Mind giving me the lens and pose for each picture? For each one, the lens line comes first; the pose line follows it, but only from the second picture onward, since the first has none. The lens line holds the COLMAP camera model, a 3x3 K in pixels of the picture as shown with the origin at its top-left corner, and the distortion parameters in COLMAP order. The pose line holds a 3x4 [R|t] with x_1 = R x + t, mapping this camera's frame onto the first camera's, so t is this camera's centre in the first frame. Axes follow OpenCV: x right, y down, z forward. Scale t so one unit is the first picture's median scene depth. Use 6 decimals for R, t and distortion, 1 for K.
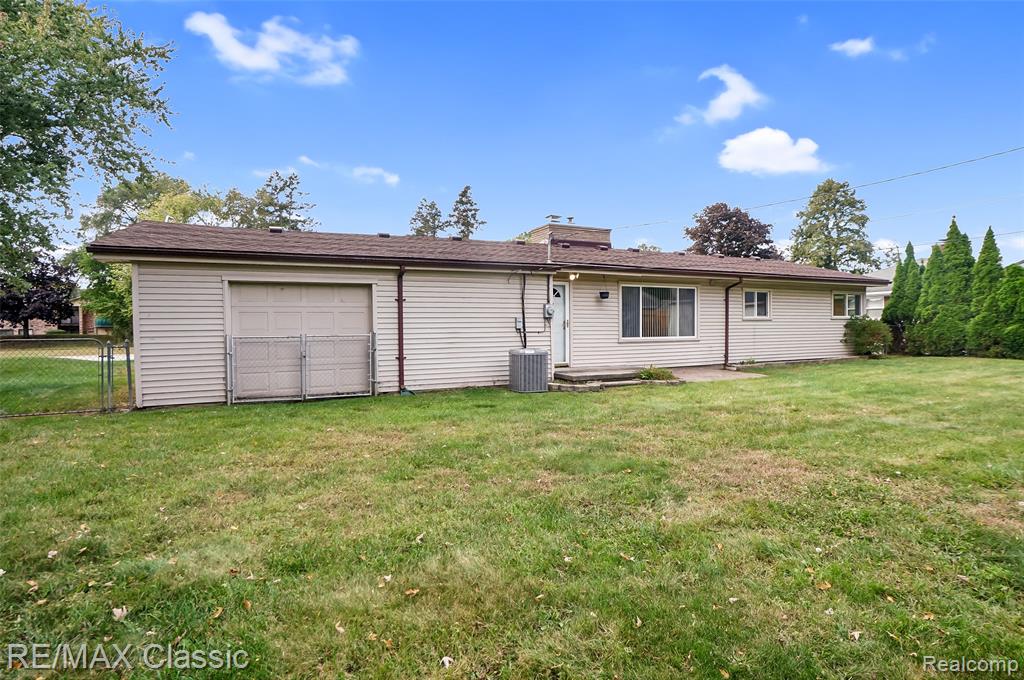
lens RADIAL K [[522.1, 0, 512.0], [0, 522.1, 340.0], [0, 0, 1]] dist [-0.058446, 0.029016]
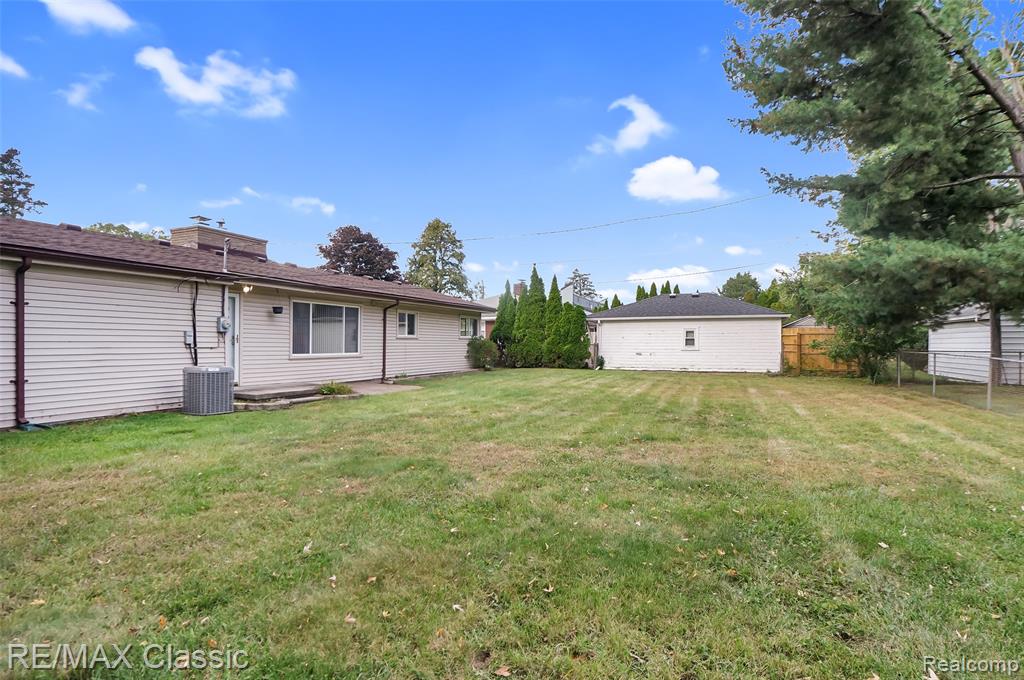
lens RADIAL K [[522.1, 0, 512.0], [0, 522.1, 340.0], [0, 0, 1]] dist [-0.058446, 0.029016]
pose [[0.753244, 0.015839, 0.657550, -0.111125], [0.005731, 0.999514, -0.030641, 0.001325], [-0.657716, 0.026849, 0.752787, -0.007684]]
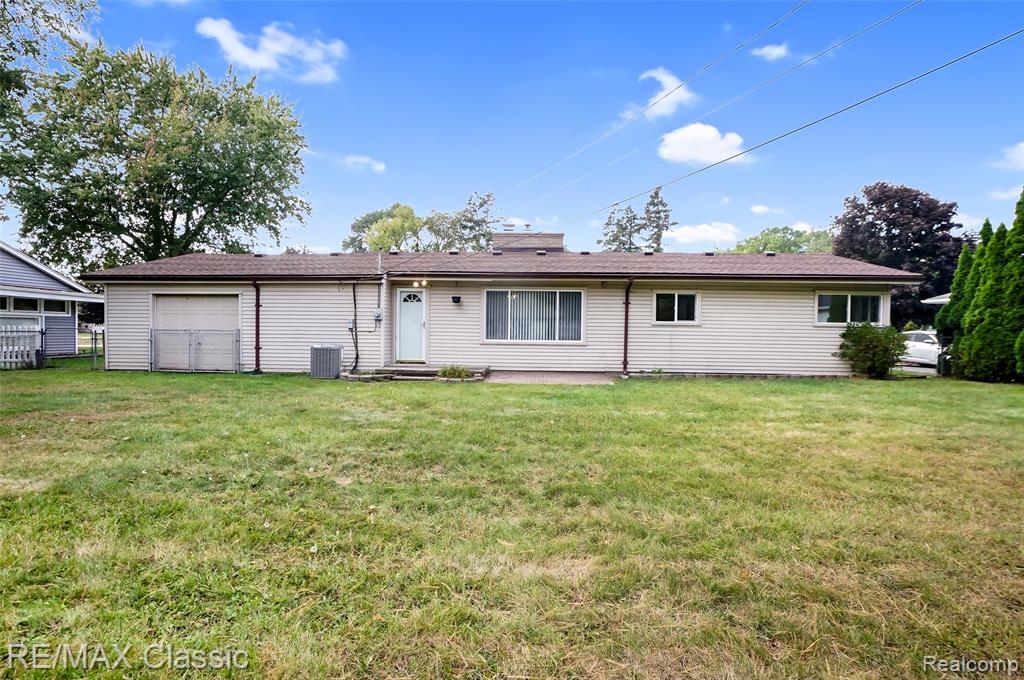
lens RADIAL K [[522.1, 0, 512.0], [0, 522.1, 340.0], [0, 0, 1]] dist [-0.058446, 0.029016]
pose [[0.882149, 0.028536, -0.470106, 0.707444], [-0.031657, 0.999498, 0.001266, -0.005795], [0.469906, 0.013765, 0.882609, 0.079768]]
